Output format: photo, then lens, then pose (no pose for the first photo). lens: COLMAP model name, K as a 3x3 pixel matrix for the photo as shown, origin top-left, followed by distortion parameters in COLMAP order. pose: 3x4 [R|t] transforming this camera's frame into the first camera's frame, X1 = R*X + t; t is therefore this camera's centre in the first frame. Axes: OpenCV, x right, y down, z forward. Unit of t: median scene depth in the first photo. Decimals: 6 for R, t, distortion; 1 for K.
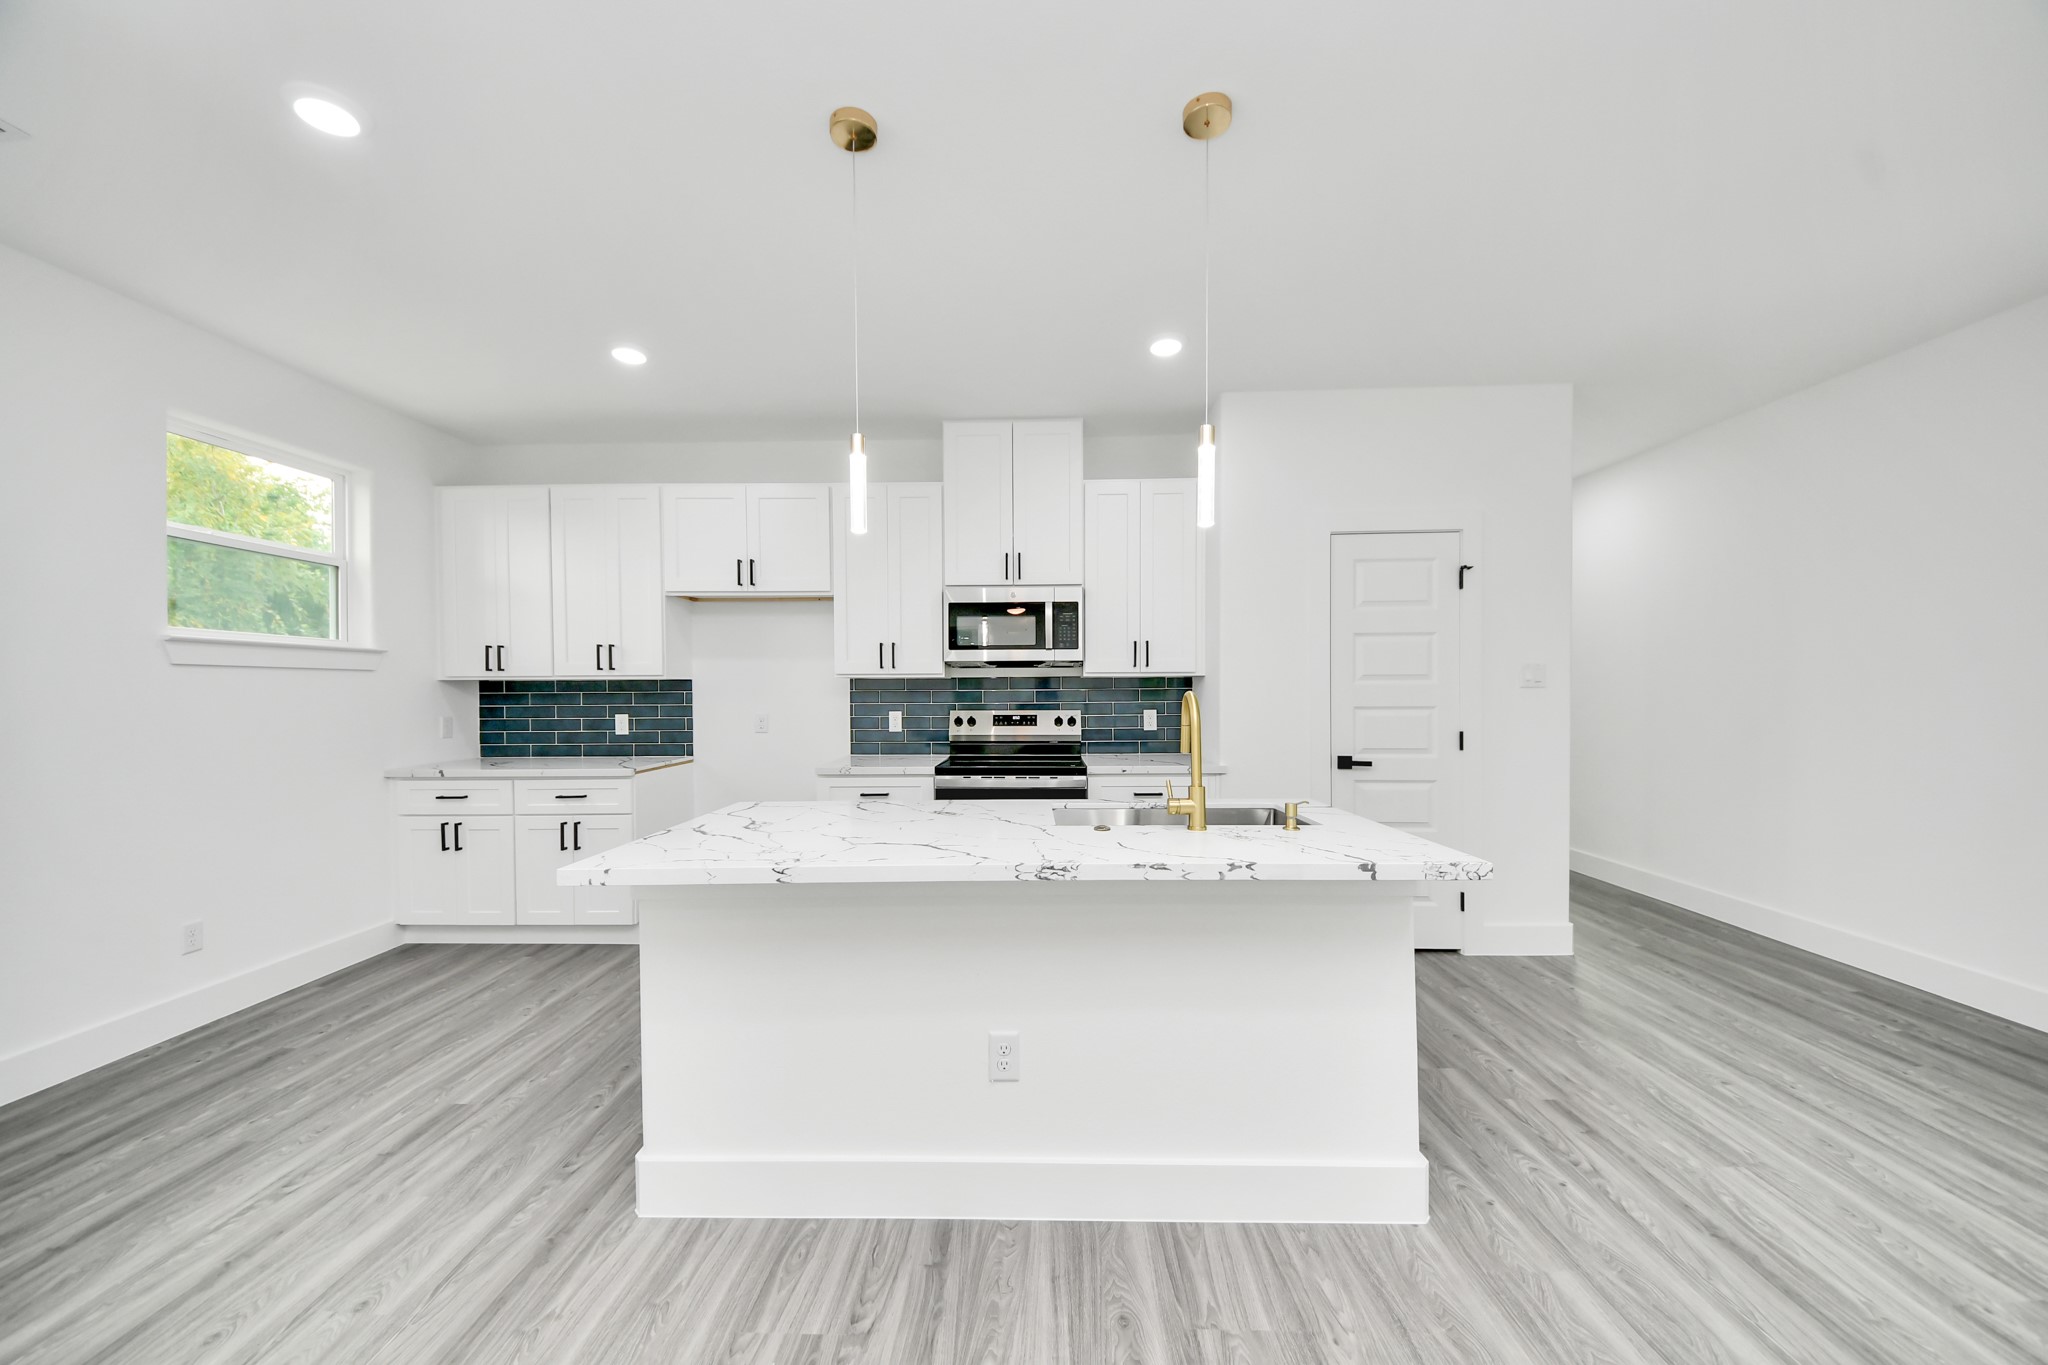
lens RADIAL K [[730.3, 0, 1032.4], [0, 730.3, 699.8], [0, 0, 1]] dist [0.037934, -0.022588]
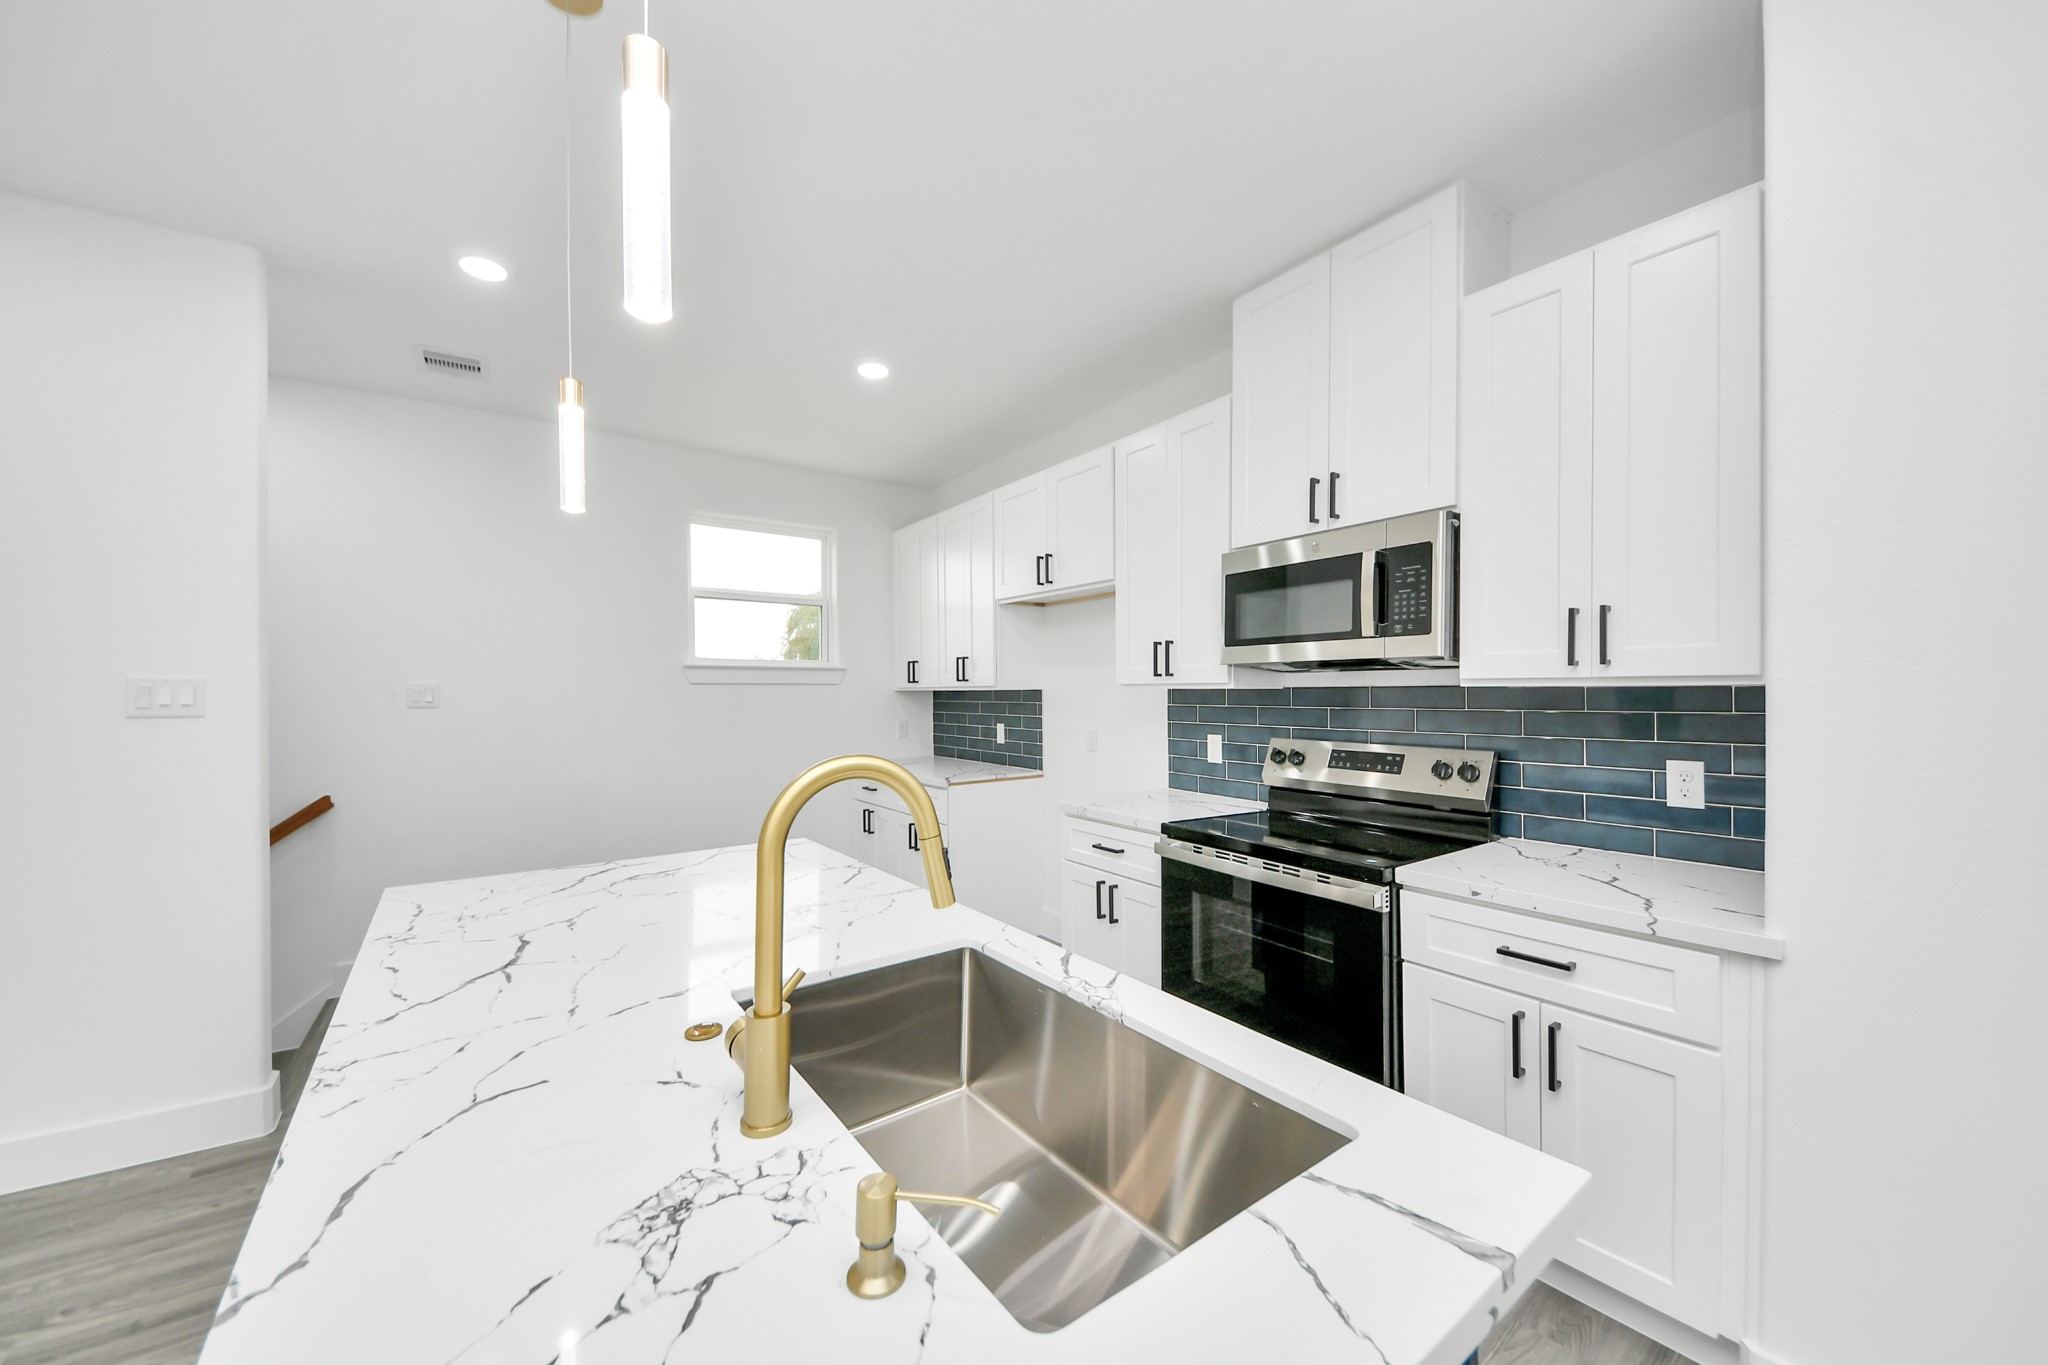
lens RADIAL K [[730.3, 0, 1032.4], [0, 730.3, 699.8], [0, 0, 1]] dist [0.037934, -0.022588]
pose [[0.611504, 0.013493, -0.791127, 0.296797], [-0.015293, 0.999869, 0.005232, -0.021175], [0.791094, 0.008899, 0.611630, 0.453634]]
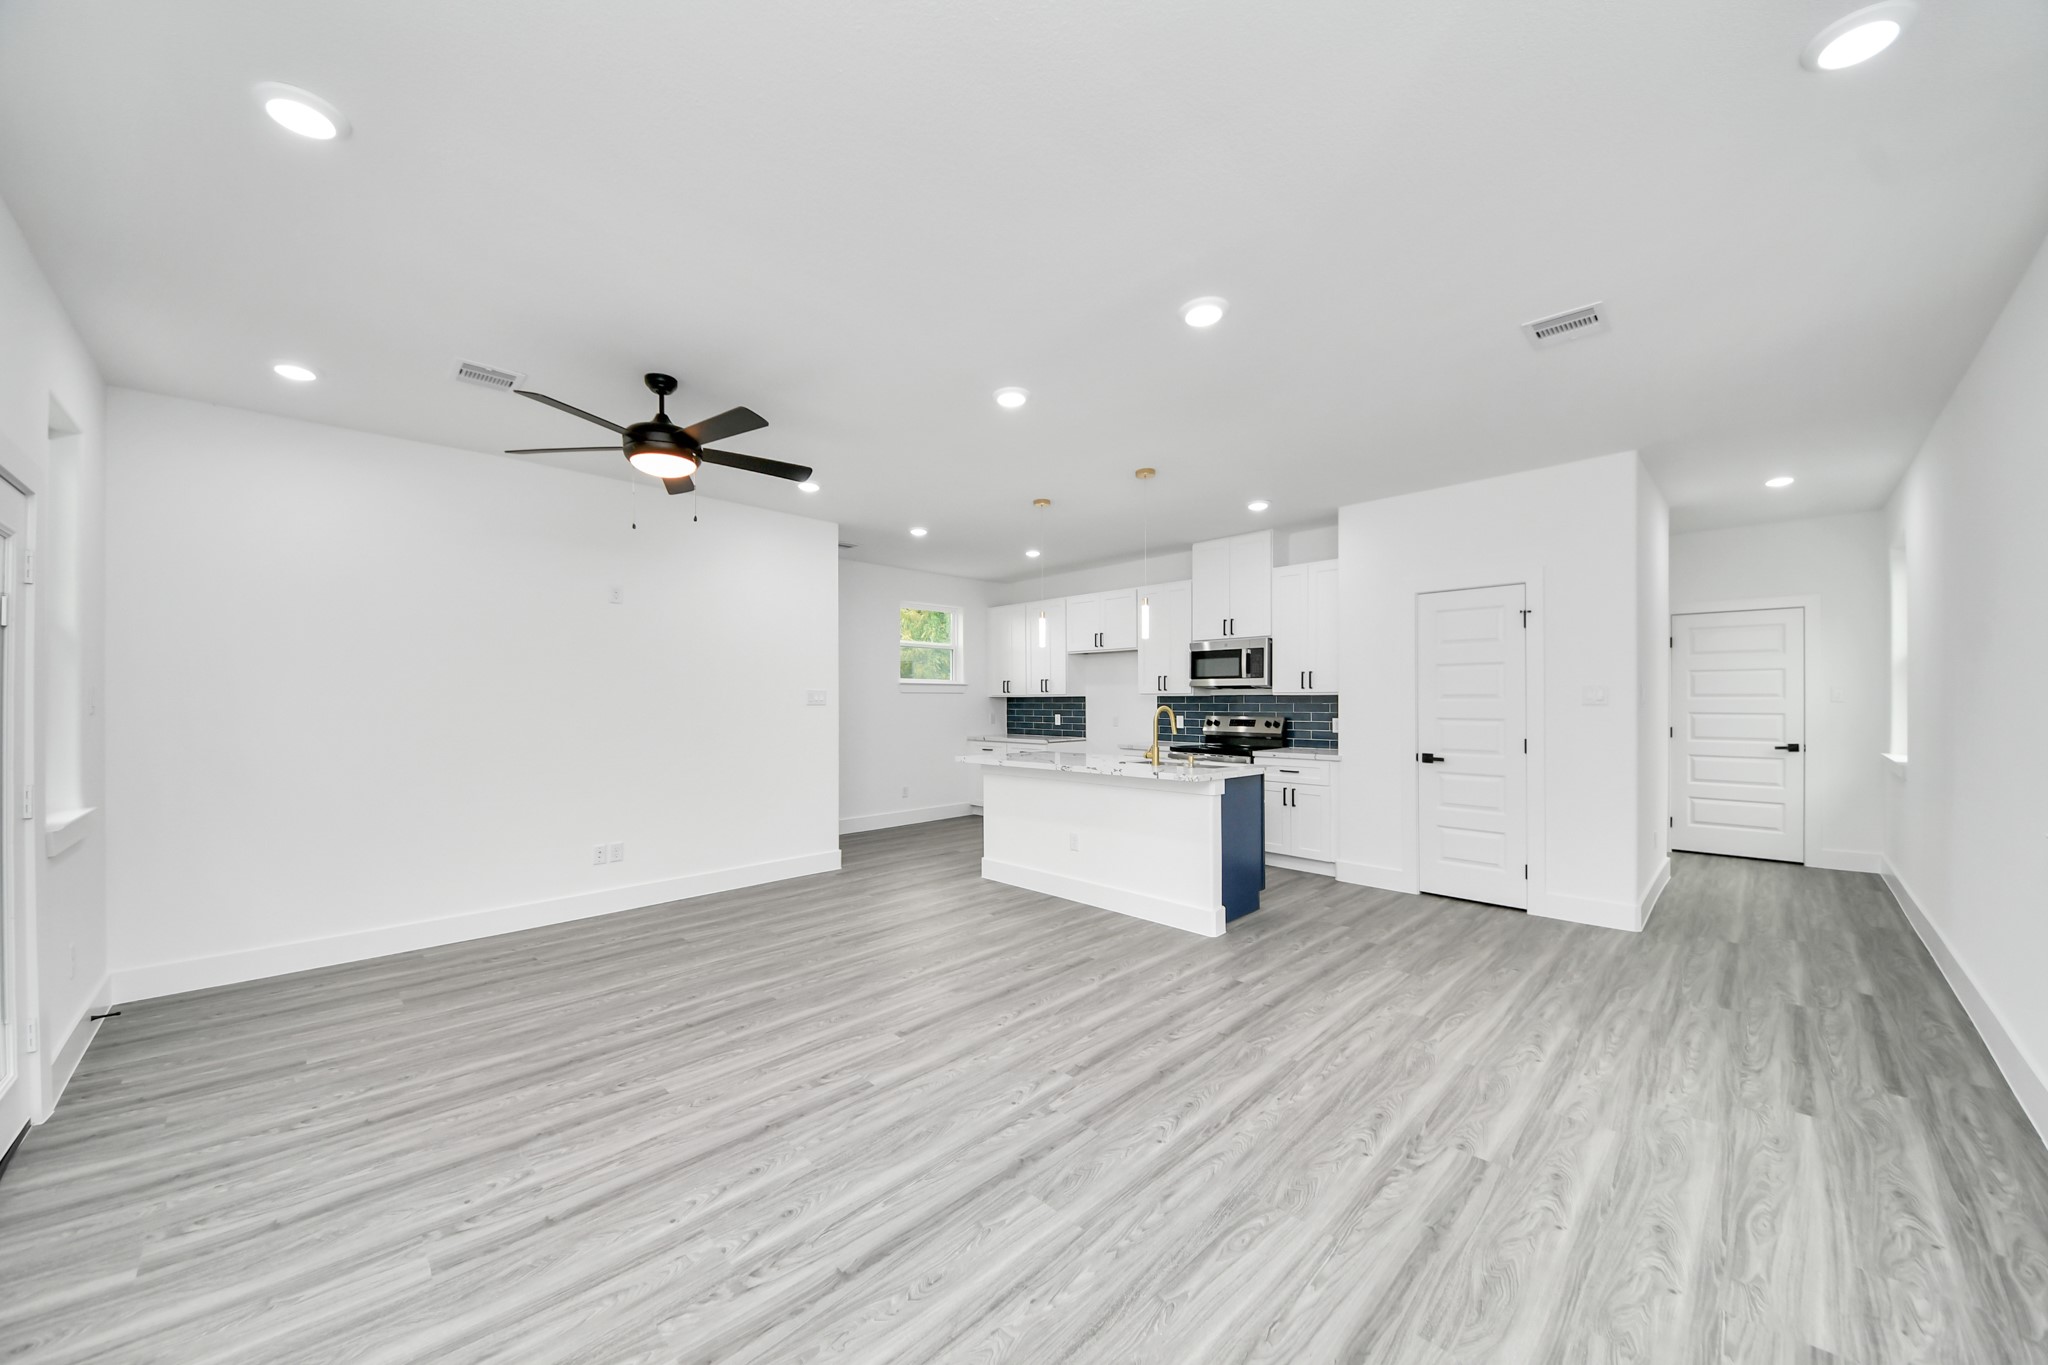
lens RADIAL K [[730.3, 0, 1032.4], [0, 730.3, 699.8], [0, 0, 1]] dist [0.037934, -0.022588]
pose [[0.730033, 0.005138, -0.683392, 0.762772], [-0.016252, 0.999819, -0.009844, 0.001463], [0.683219, 0.018293, 0.729985, -0.478602]]
